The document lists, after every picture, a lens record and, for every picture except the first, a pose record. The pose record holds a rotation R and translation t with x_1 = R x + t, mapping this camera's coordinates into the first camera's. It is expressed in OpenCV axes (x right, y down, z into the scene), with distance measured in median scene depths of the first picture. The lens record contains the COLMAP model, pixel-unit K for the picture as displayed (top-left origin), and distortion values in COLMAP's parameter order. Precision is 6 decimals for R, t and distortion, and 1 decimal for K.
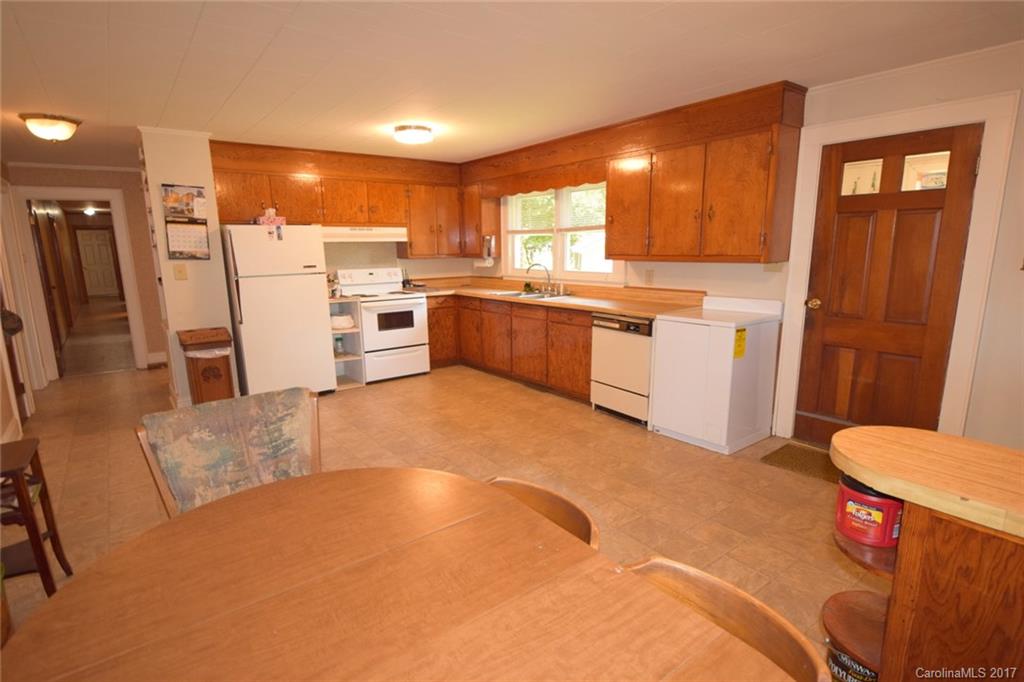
lens RADIAL K [[526.8, 0, 511.0], [0, 526.8, 353.4], [0, 0, 1]] dist [0.003901, -0.020921]
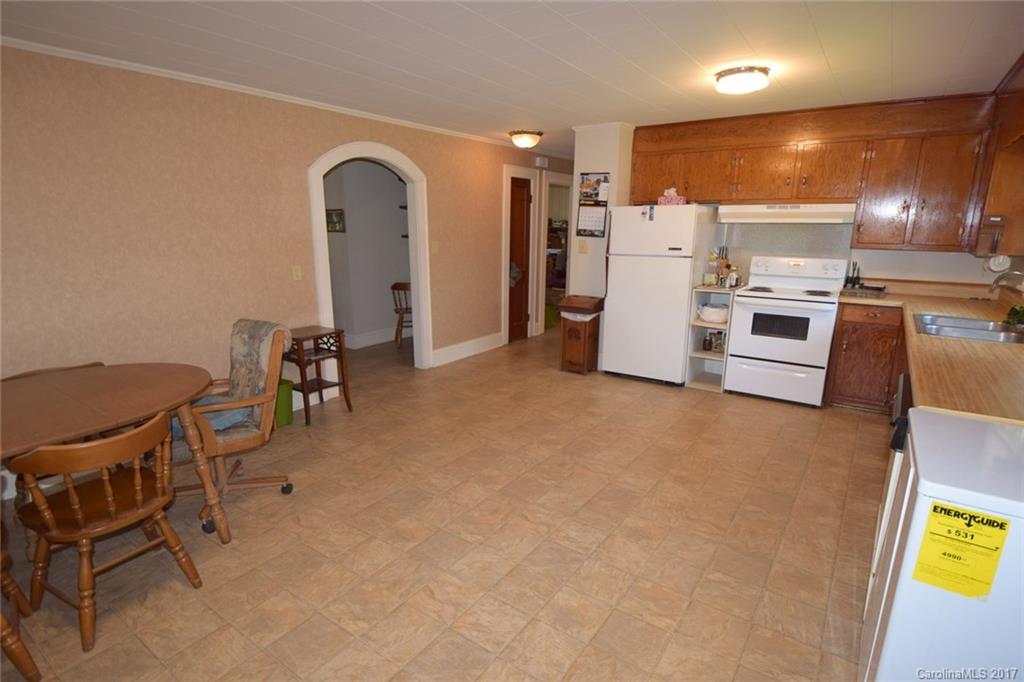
lens RADIAL K [[526.8, 0, 511.0], [0, 526.8, 353.4], [0, 0, 1]] dist [0.003901, -0.020921]
pose [[0.277303, 0.243678, -0.929368, 0.479618], [-0.200207, 0.960724, 0.192162, -0.112361], [0.939692, 0.132779, 0.315197, 0.469875]]
